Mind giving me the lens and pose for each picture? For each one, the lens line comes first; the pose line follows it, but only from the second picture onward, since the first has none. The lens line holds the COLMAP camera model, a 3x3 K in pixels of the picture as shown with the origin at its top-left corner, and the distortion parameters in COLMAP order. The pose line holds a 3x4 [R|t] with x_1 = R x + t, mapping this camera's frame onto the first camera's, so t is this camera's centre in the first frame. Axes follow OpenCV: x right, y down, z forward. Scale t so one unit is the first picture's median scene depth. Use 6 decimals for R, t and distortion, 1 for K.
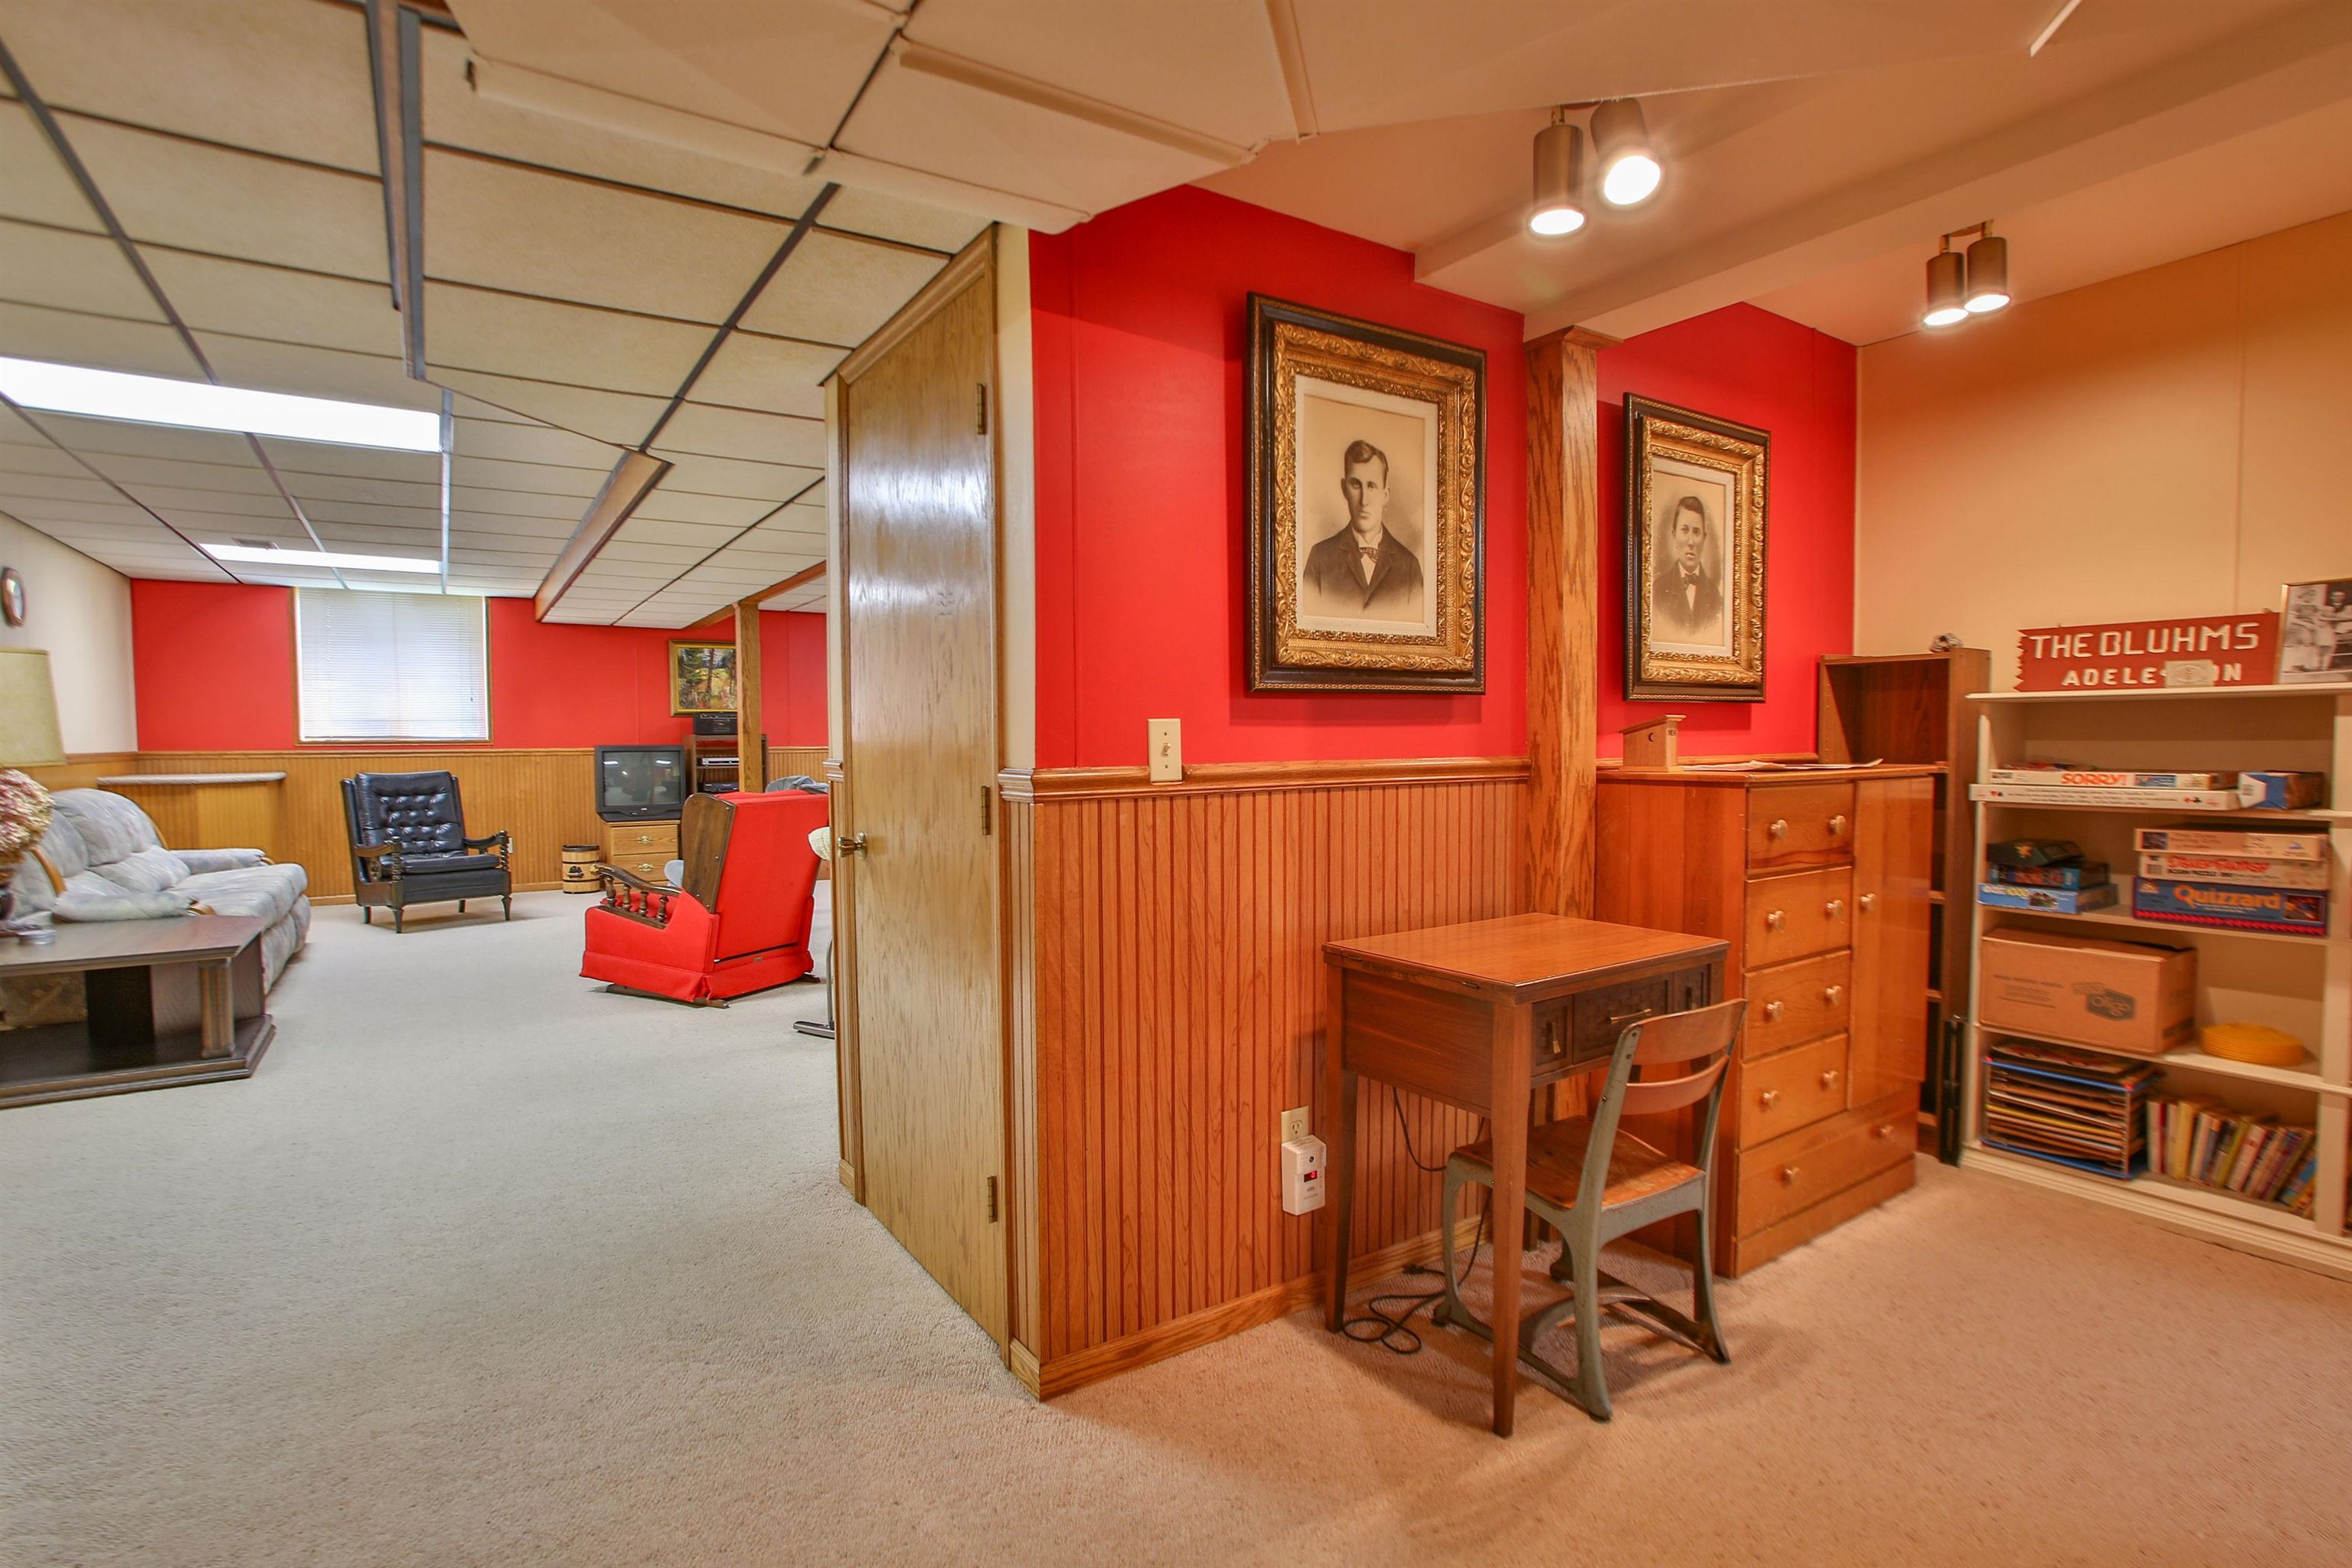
lens RADIAL K [[1139.4, 0, 1176.0], [0, 1139.4, 784.0], [0, 0, 1]] dist [-0.081090, 0.035406]
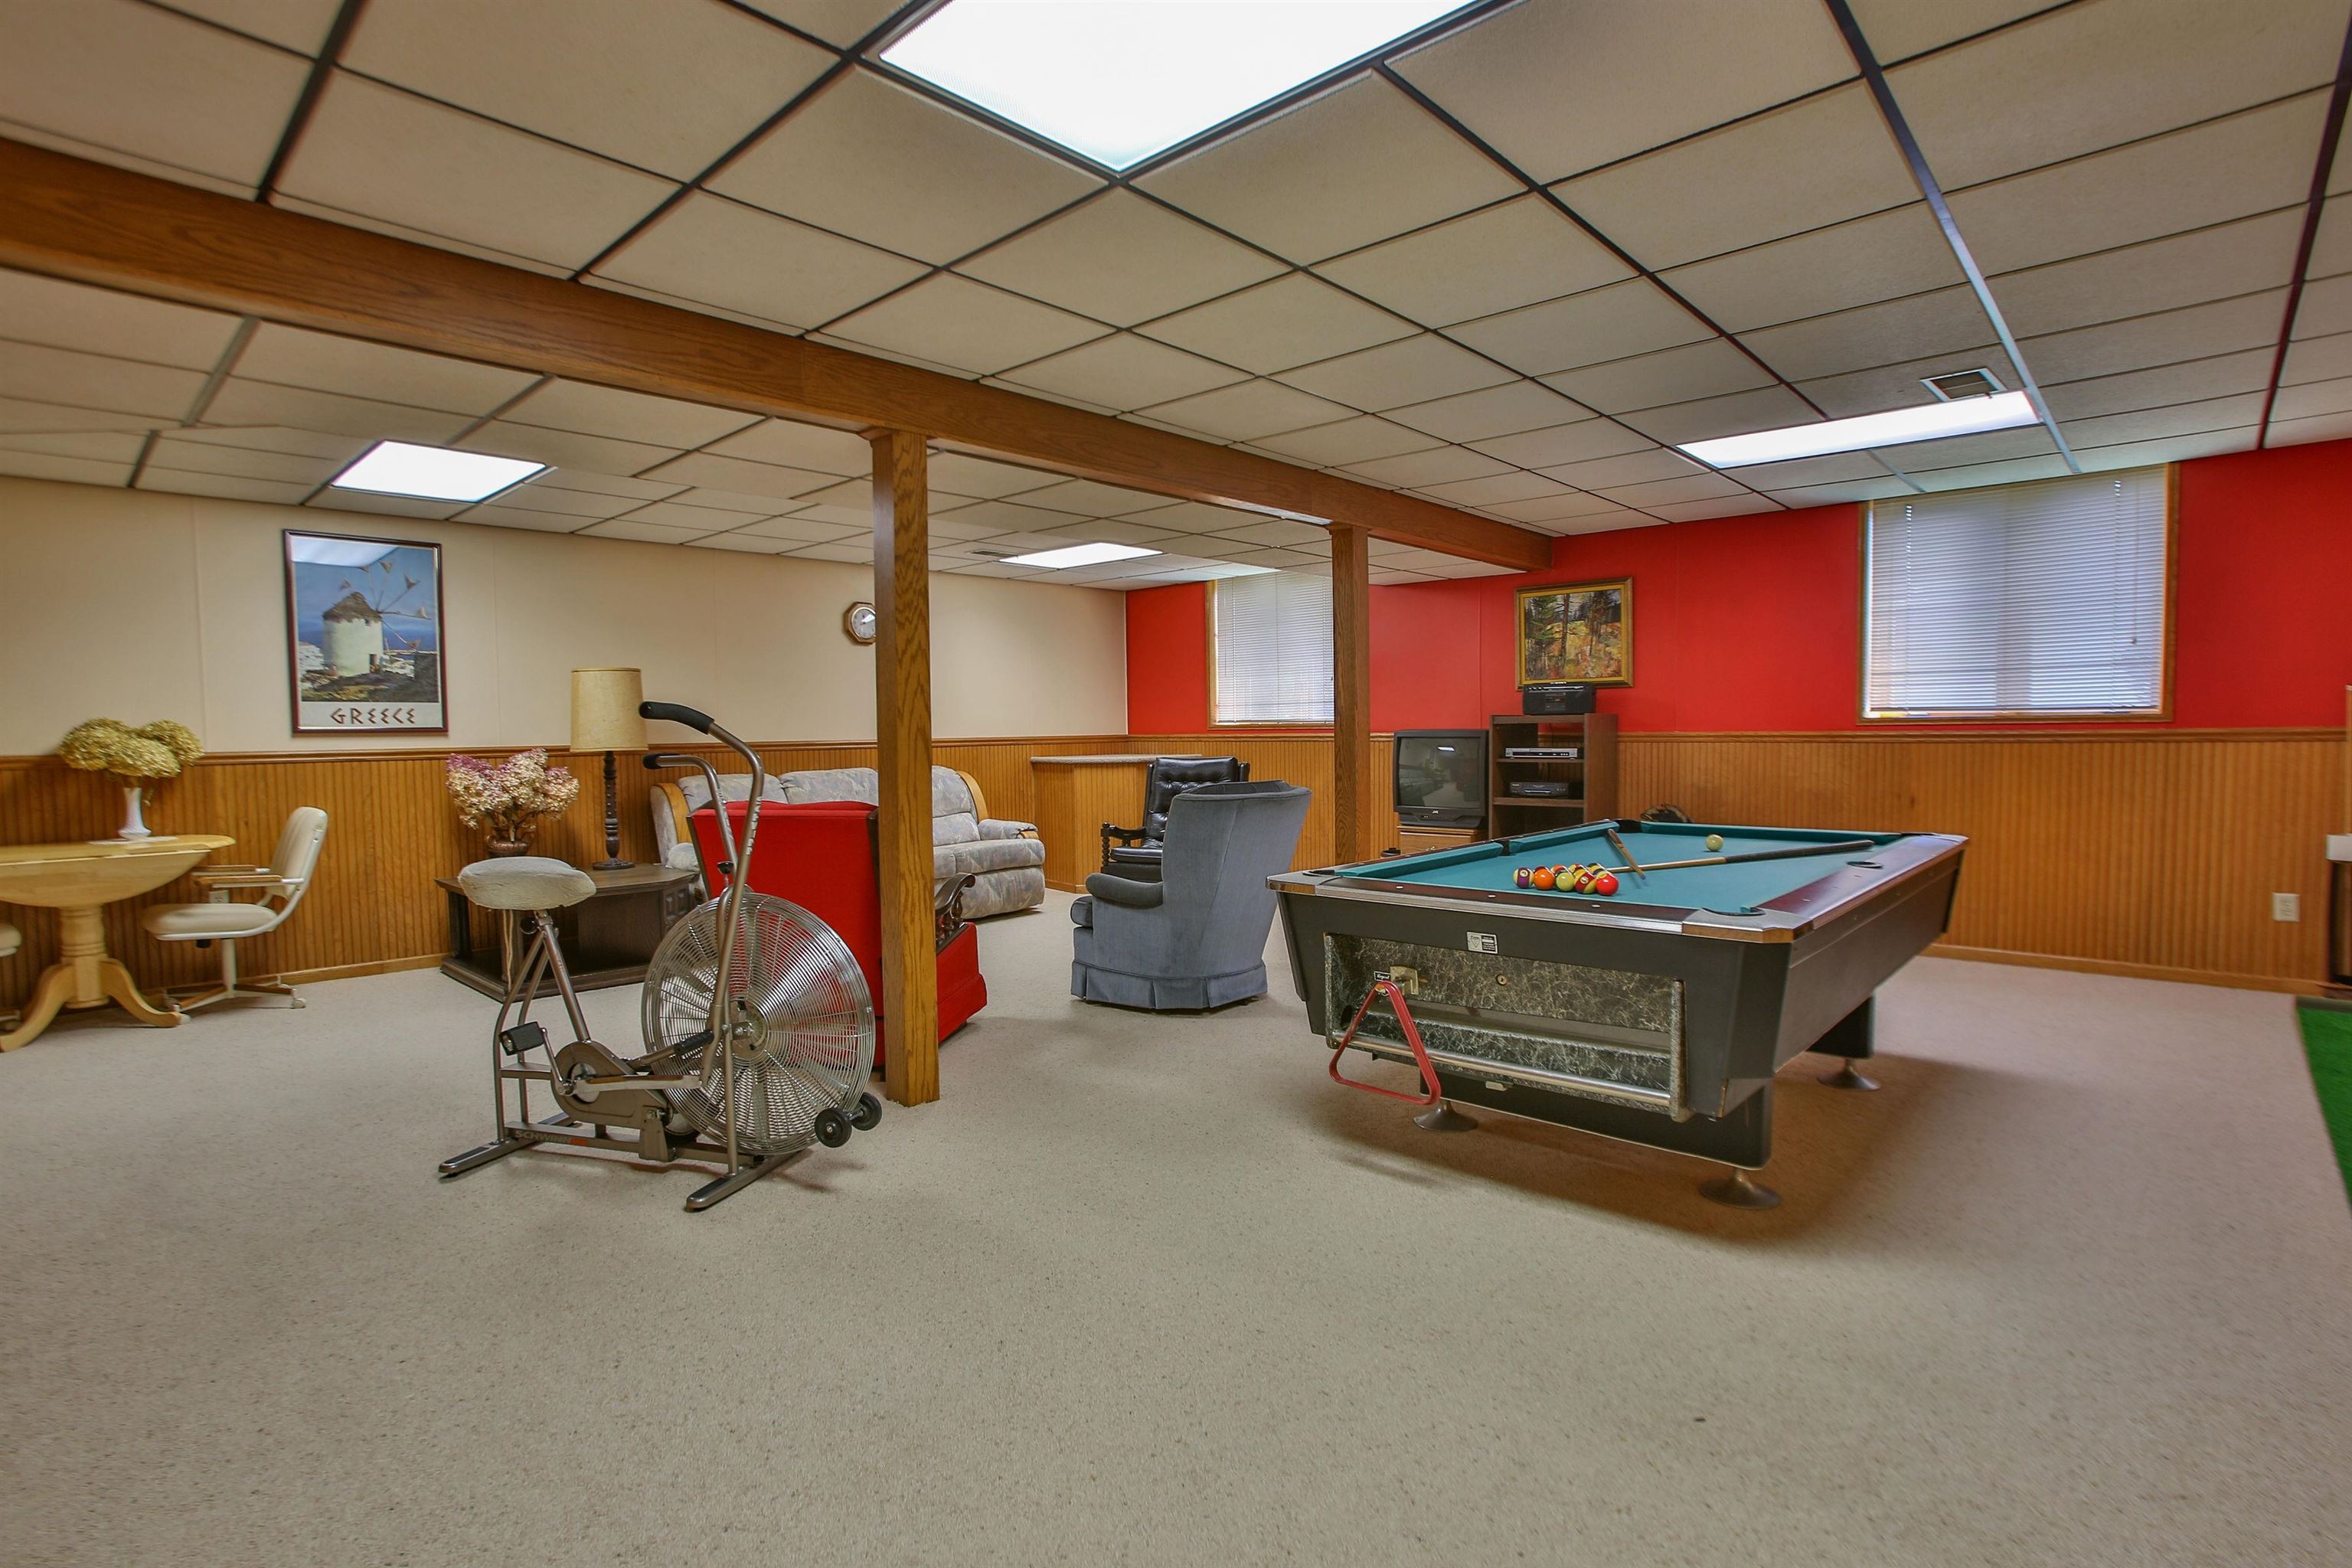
lens RADIAL K [[1139.4, 0, 1176.0], [0, 1139.4, 784.0], [0, 0, 1]] dist [-0.081090, 0.035406]
pose [[0.250534, 0.047556, -0.966939, 0.222792], [-0.027123, 0.998746, 0.042092, -0.024019], [0.967728, 0.015680, 0.251510, 0.591089]]
